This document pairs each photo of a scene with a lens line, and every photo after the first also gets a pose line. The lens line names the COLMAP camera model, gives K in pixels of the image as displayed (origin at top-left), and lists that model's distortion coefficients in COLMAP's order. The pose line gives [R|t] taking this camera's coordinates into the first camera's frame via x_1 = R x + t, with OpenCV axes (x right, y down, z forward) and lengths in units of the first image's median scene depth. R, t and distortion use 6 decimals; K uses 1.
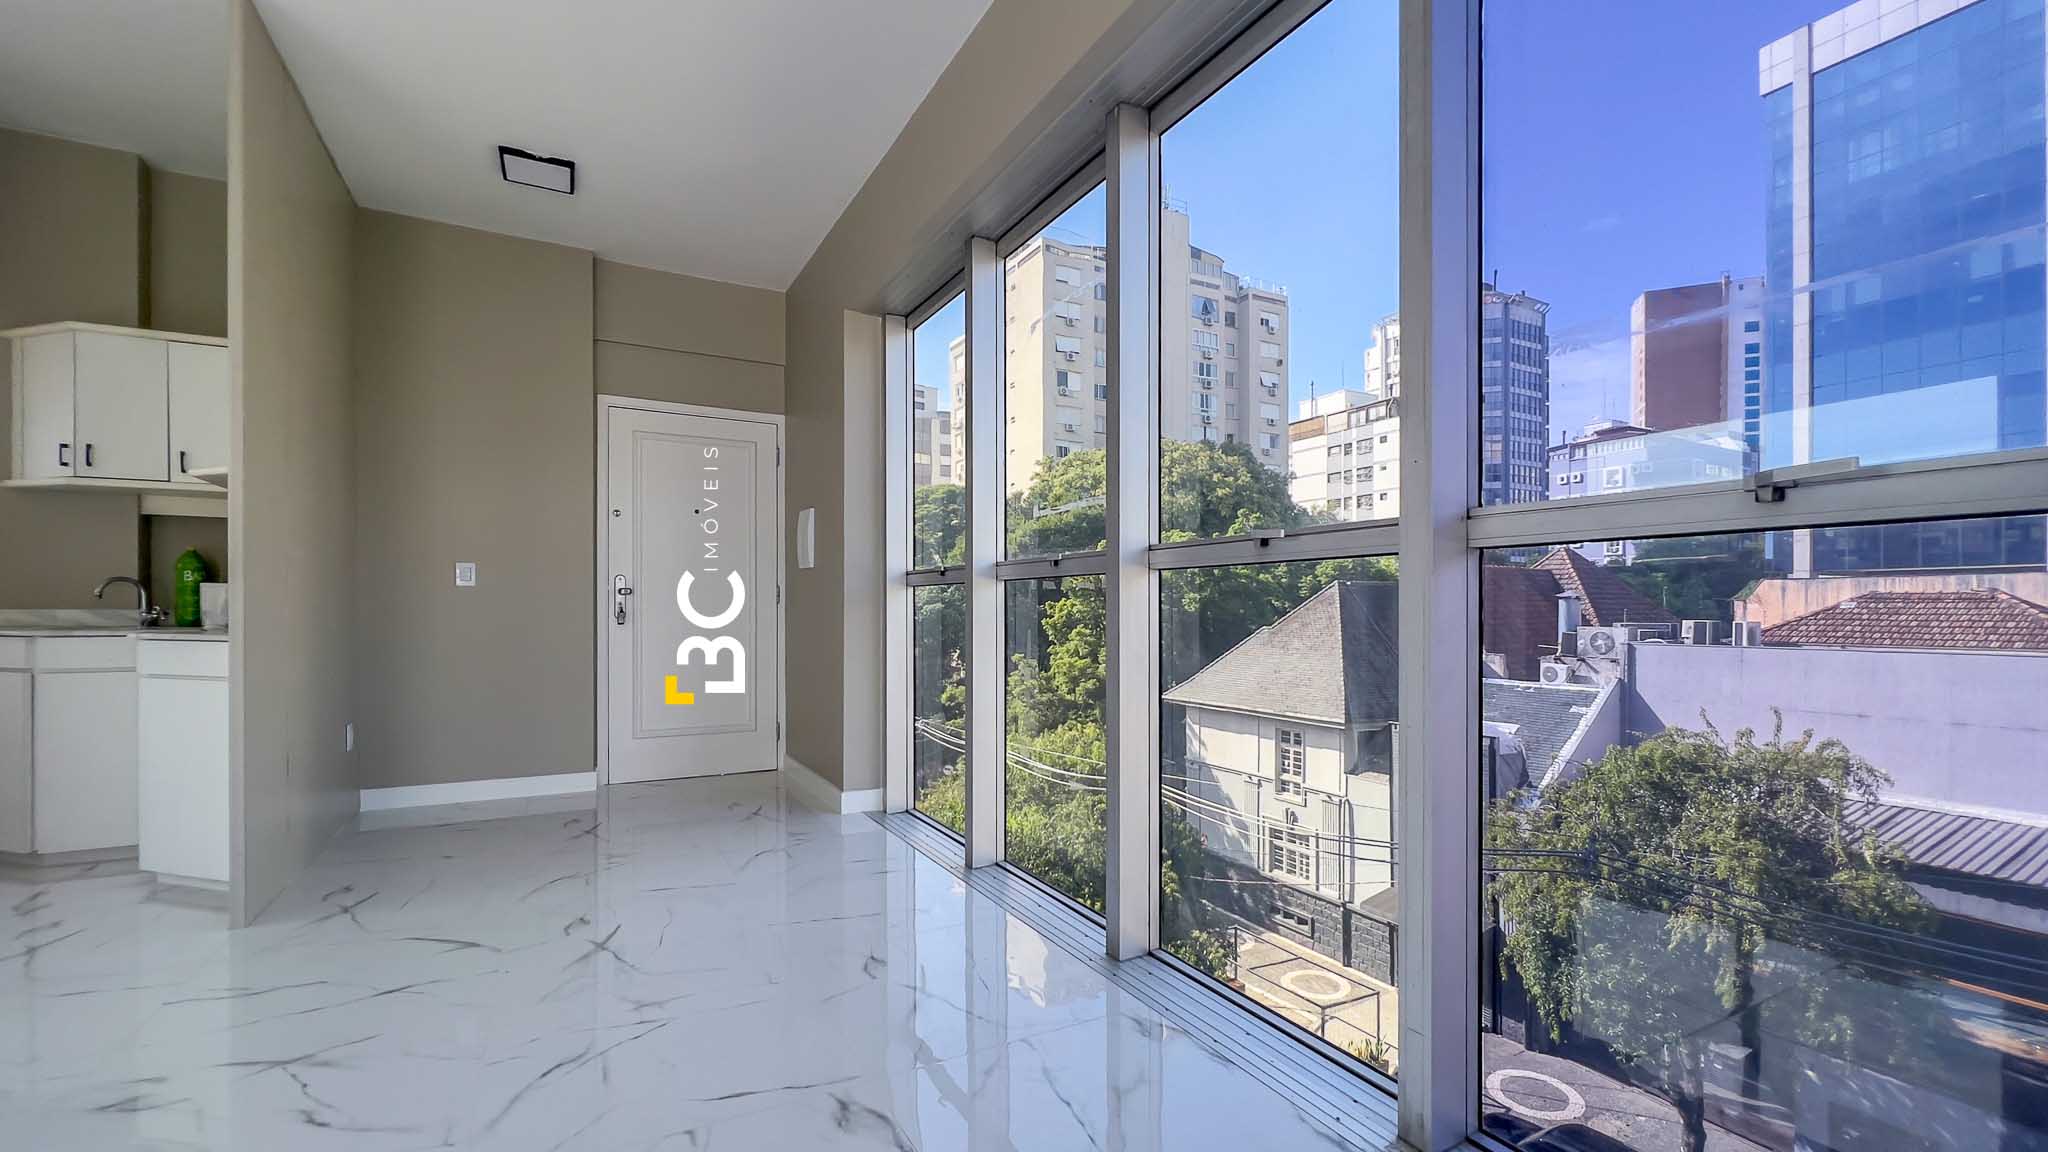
lens RADIAL K [[846.2, 0, 1041.6], [0, 846.2, 608.6], [0, 0, 1]] dist [0.000721, 0.000259]
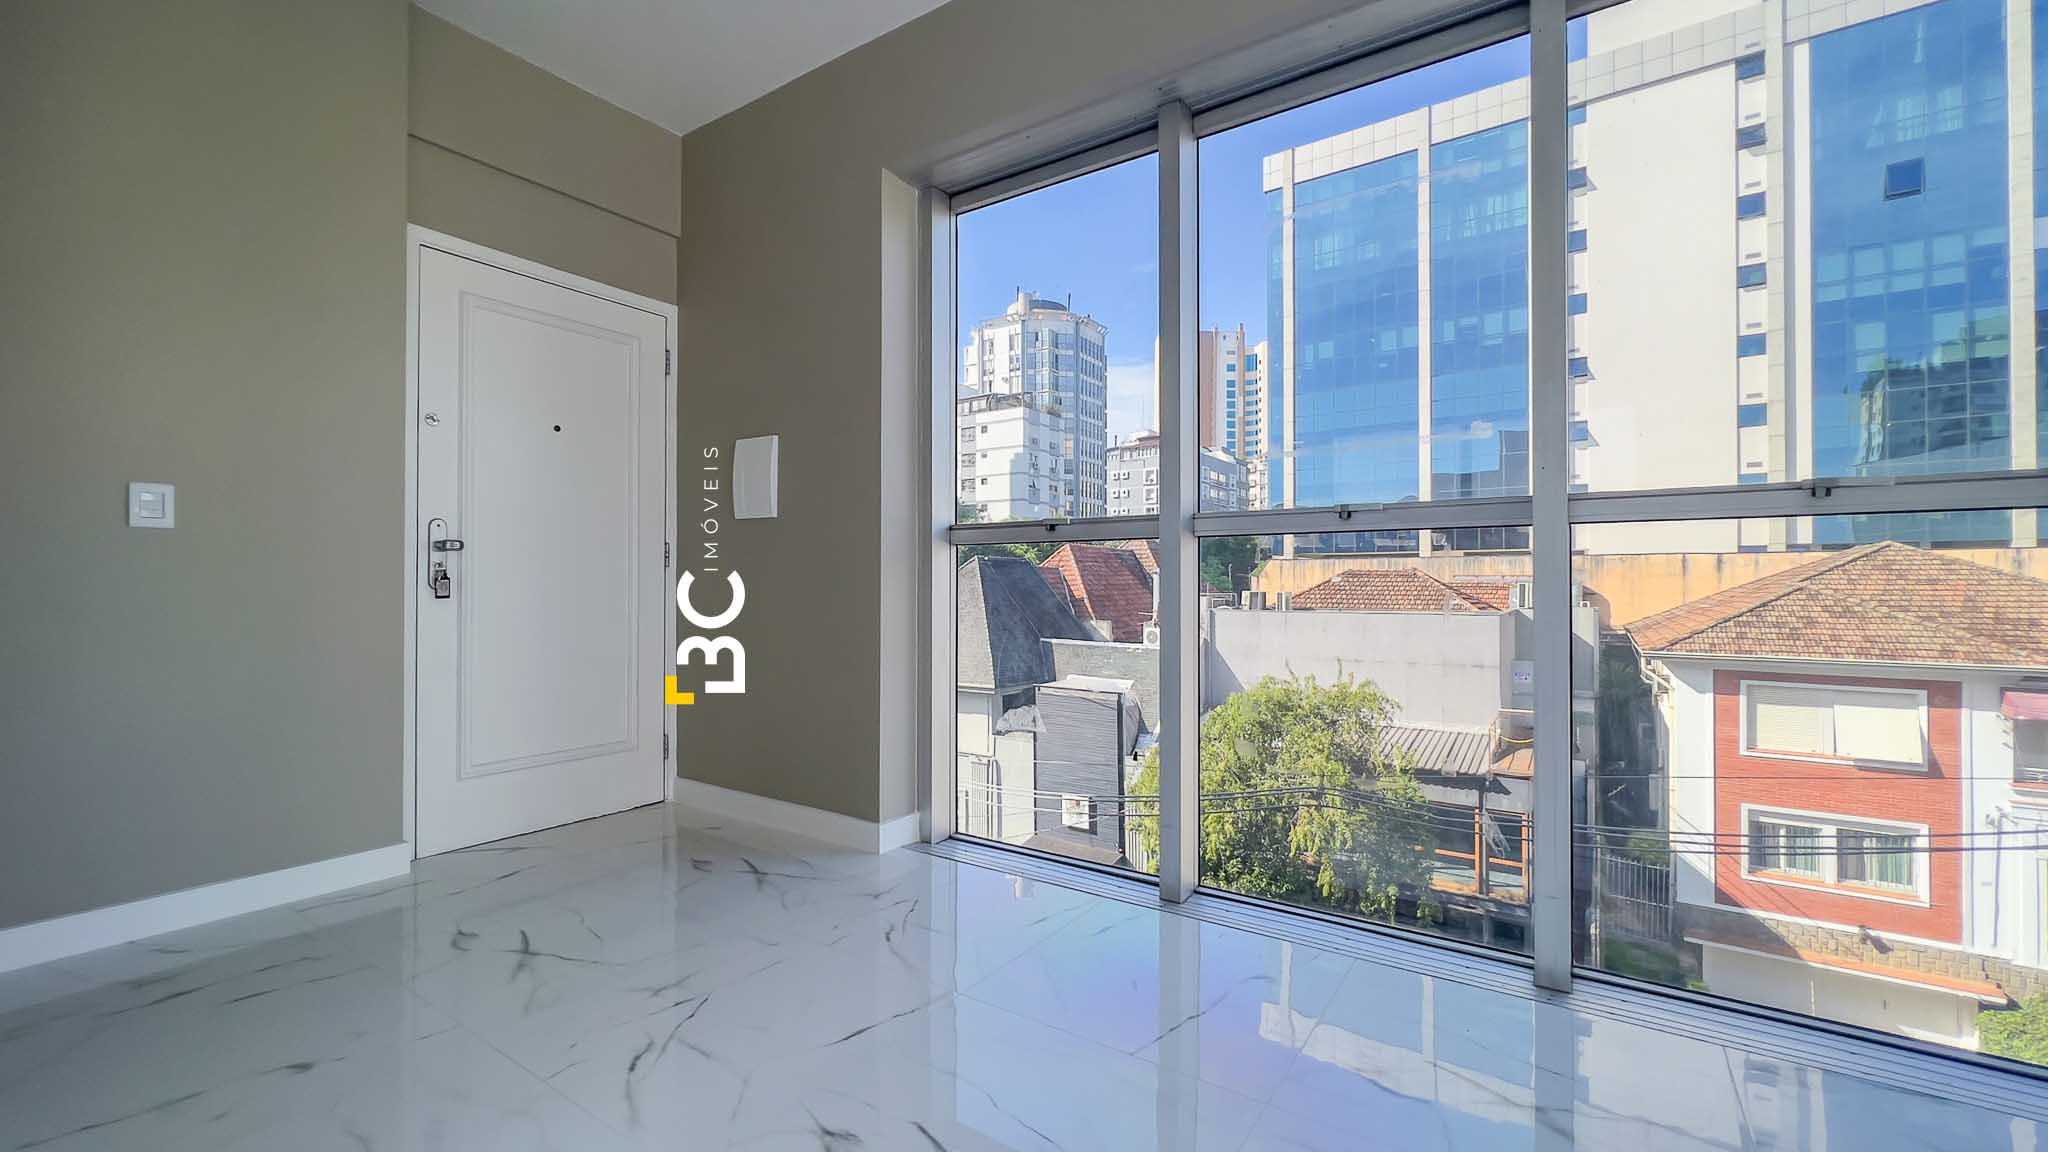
lens RADIAL K [[819.5, 0, 1024.0], [0, 819.5, 576.0], [0, 0, 1]] dist [-0.002484, -0.000285]
pose [[0.896843, 0.003723, 0.442333, -0.069704], [-0.000072, 0.999966, -0.008271, 0.001481], [-0.442349, 0.007386, 0.896813, 0.049622]]
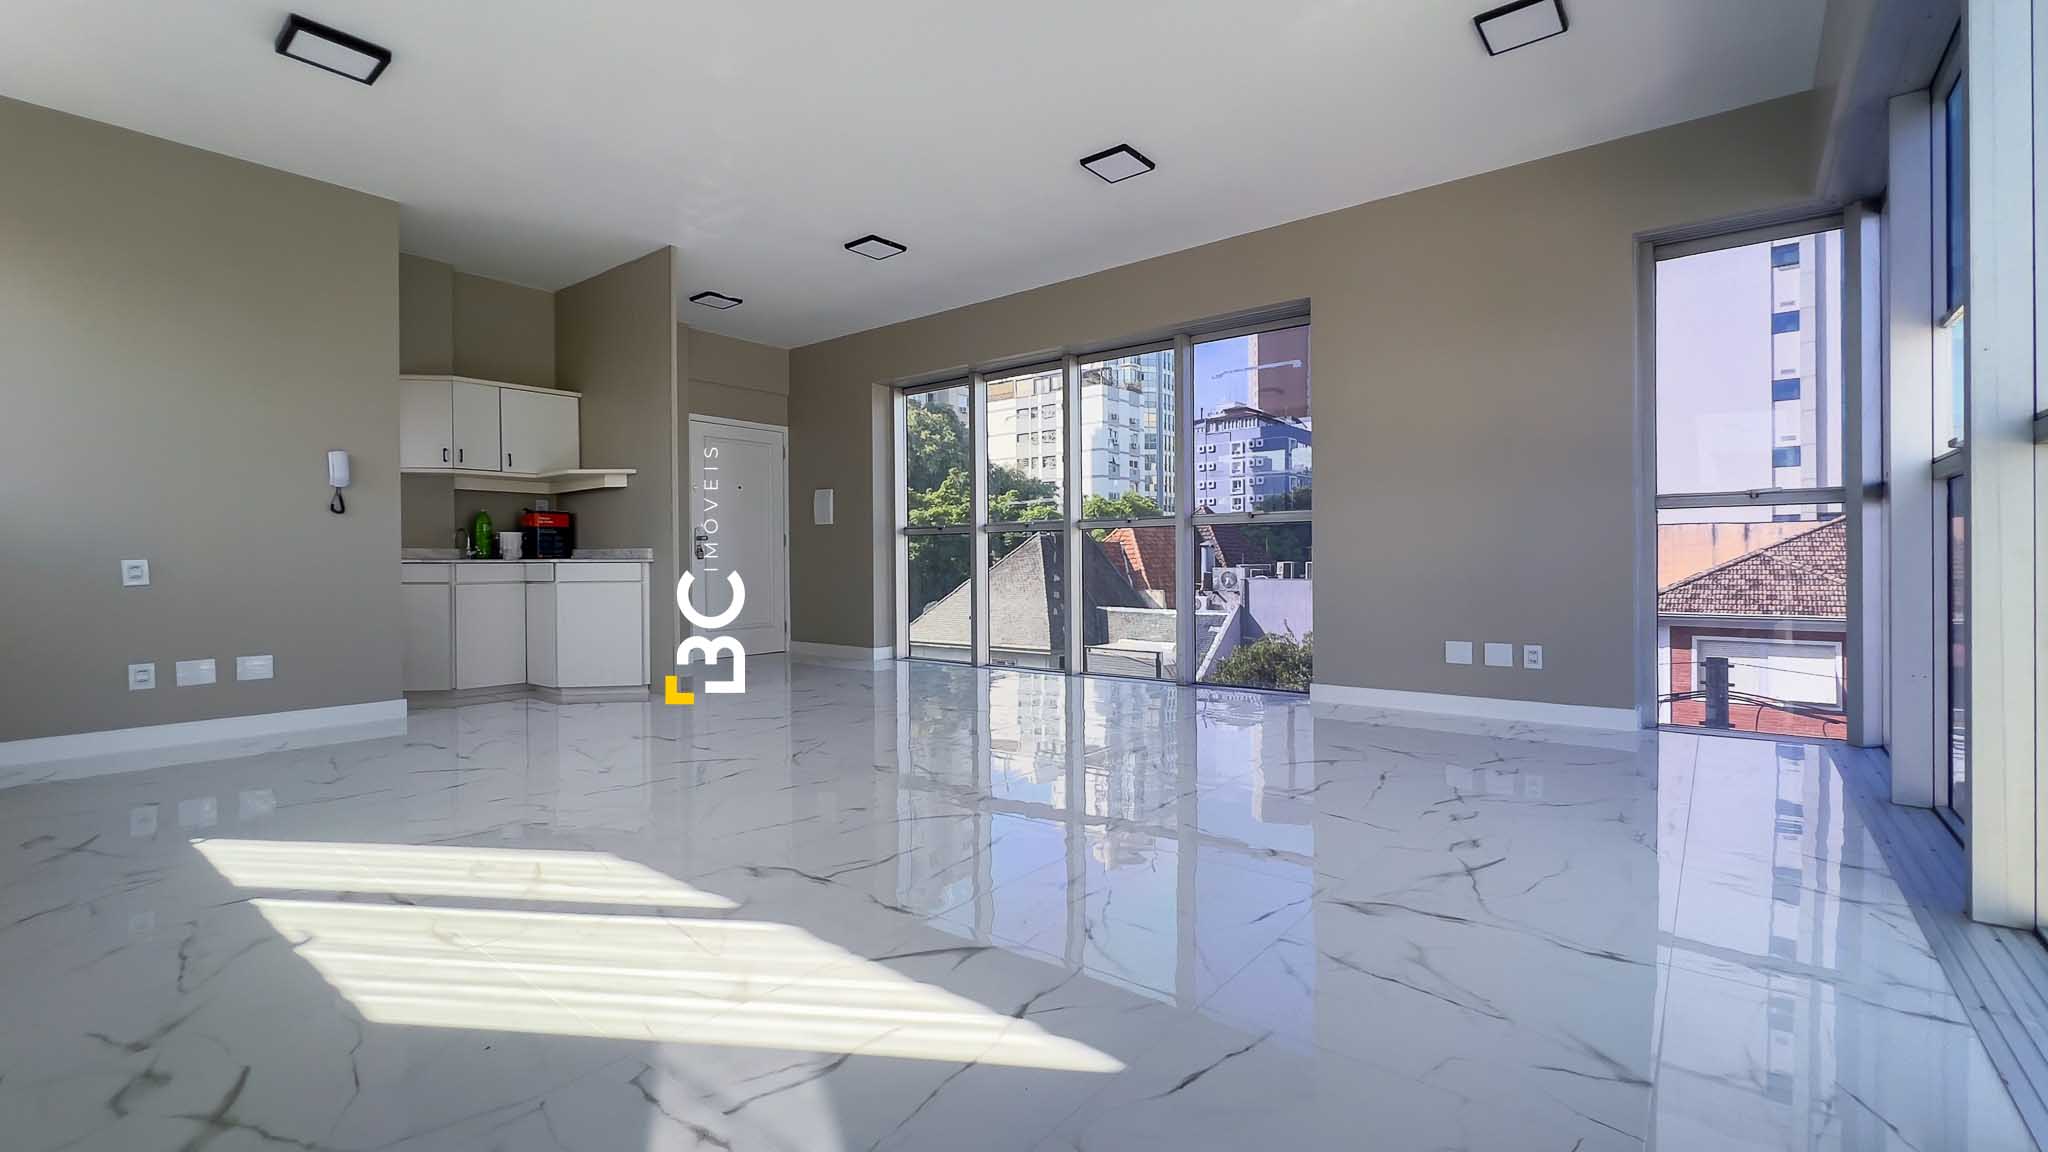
lens RADIAL K [[848.6, 0, 1097.1], [0, 848.6, 566.8], [0, 0, 1]] dist [0.000700, 0.000007]
pose [[0.909037, -0.012313, 0.416532, -0.088995], [0.008621, 0.999905, 0.010745, 0.004236], [-0.416625, -0.006177, 0.909057, -0.137837]]
